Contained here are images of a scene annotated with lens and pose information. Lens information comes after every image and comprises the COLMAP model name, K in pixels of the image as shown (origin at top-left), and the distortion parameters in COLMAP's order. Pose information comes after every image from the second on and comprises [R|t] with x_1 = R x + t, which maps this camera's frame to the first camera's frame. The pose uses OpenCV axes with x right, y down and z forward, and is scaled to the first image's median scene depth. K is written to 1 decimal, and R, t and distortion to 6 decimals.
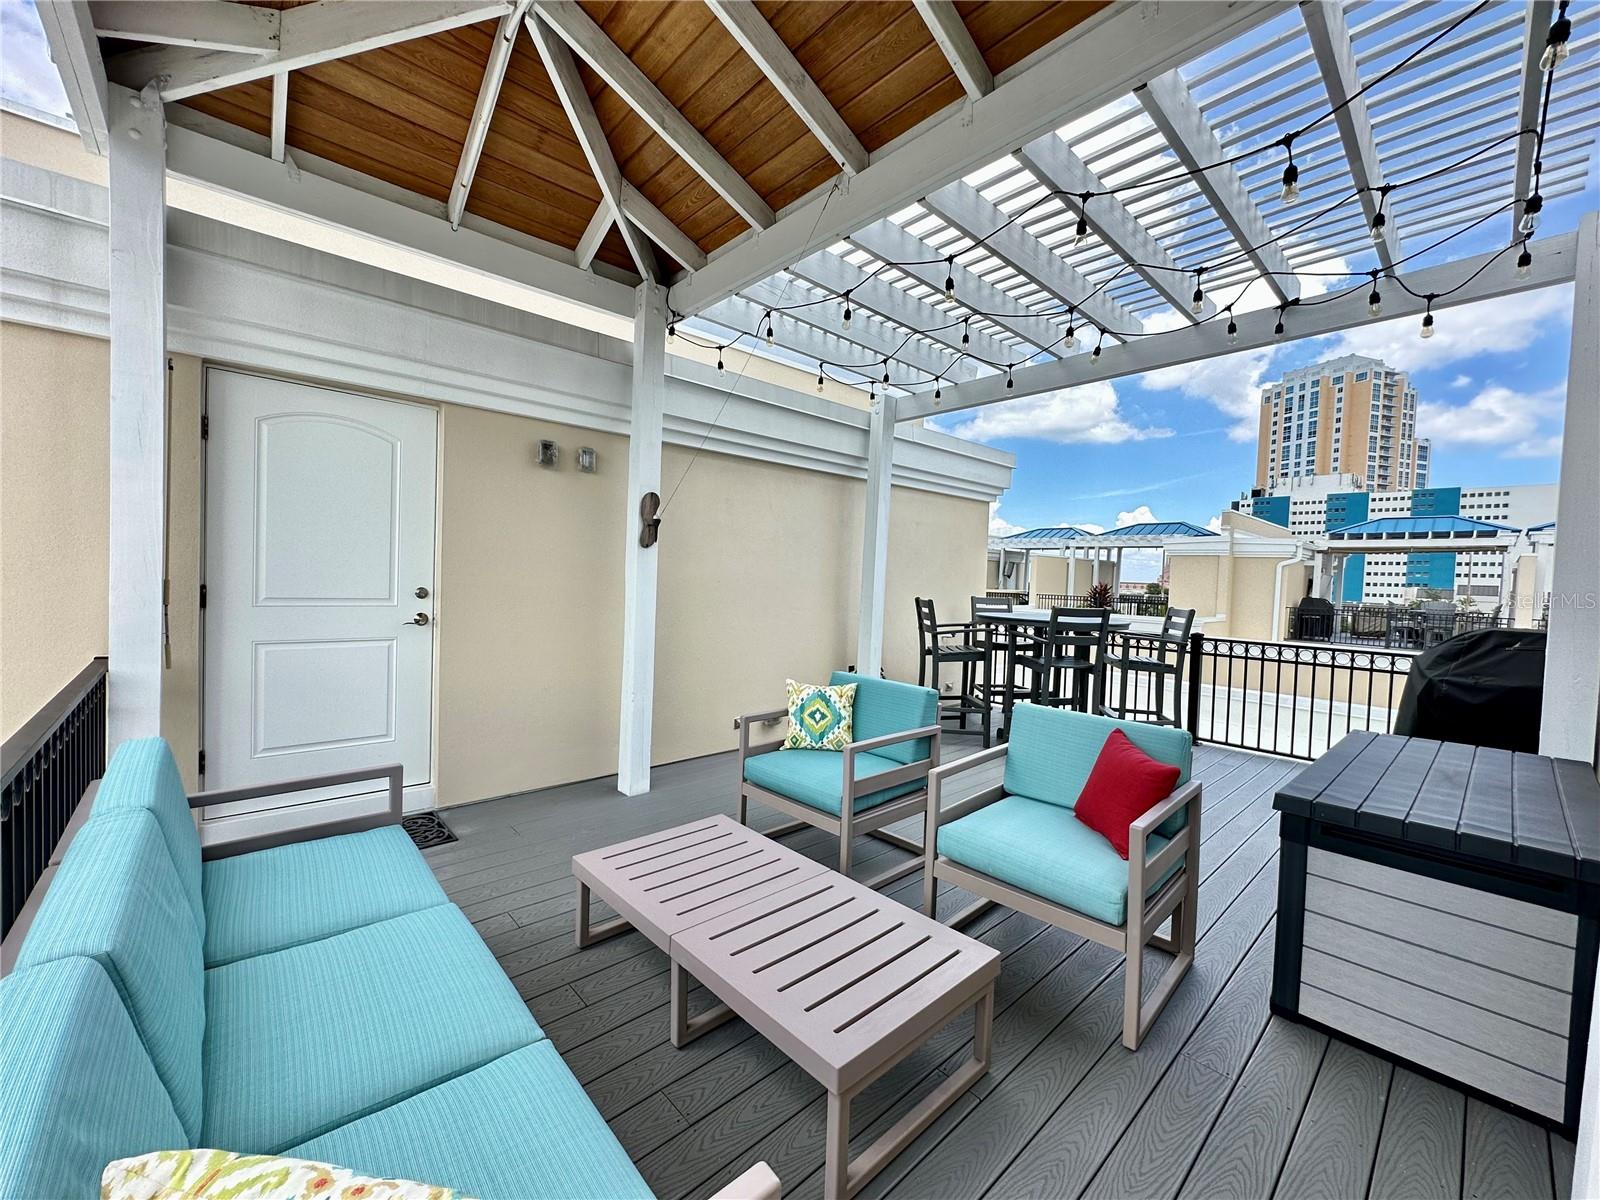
lens RADIAL K [[640.1, 0, 800.0], [0, 640.1, 600.0], [0, 0, 1]] dist [-0.001958, 0.000092]
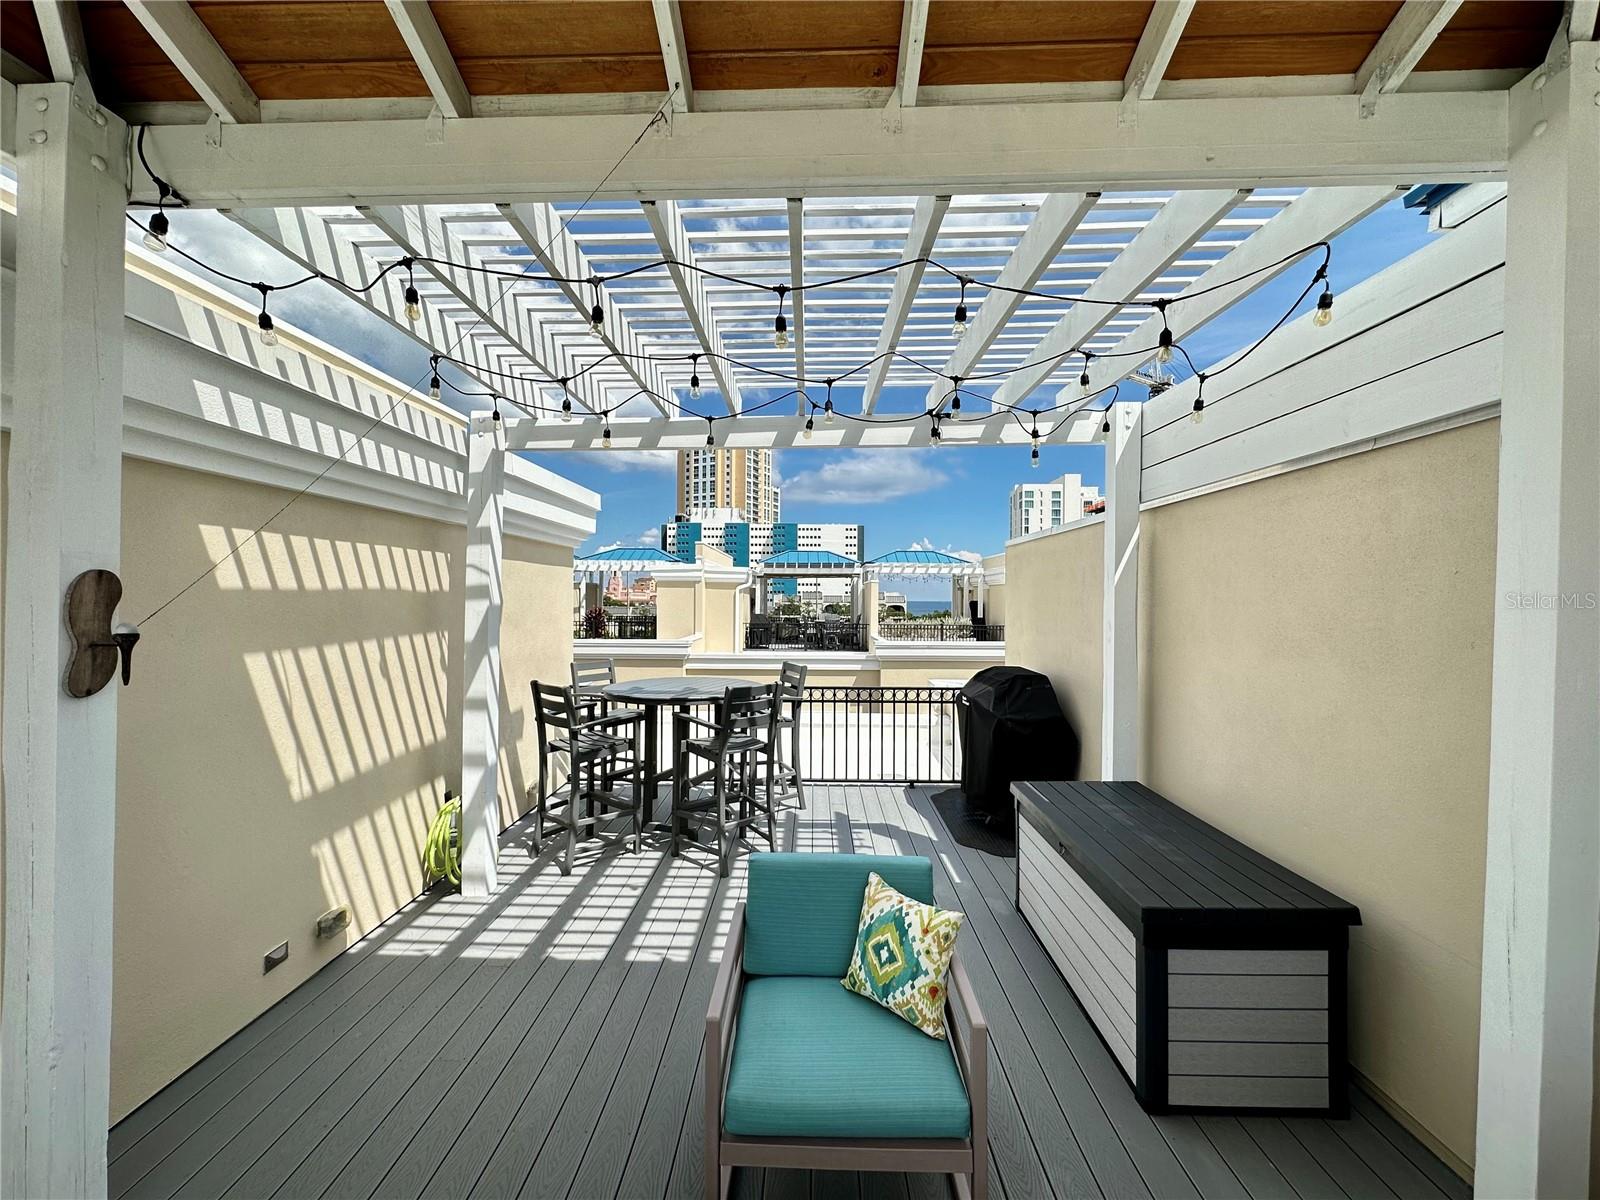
lens RADIAL K [[640.1, 0, 800.0], [0, 640.1, 600.0], [0, 0, 1]] dist [-0.001958, 0.000092]
pose [[0.690962, -0.030638, 0.722242, -0.215546], [0.045513, 0.998963, -0.001166, -0.124769], [-0.721457, 0.033677, 0.691640, 0.348973]]
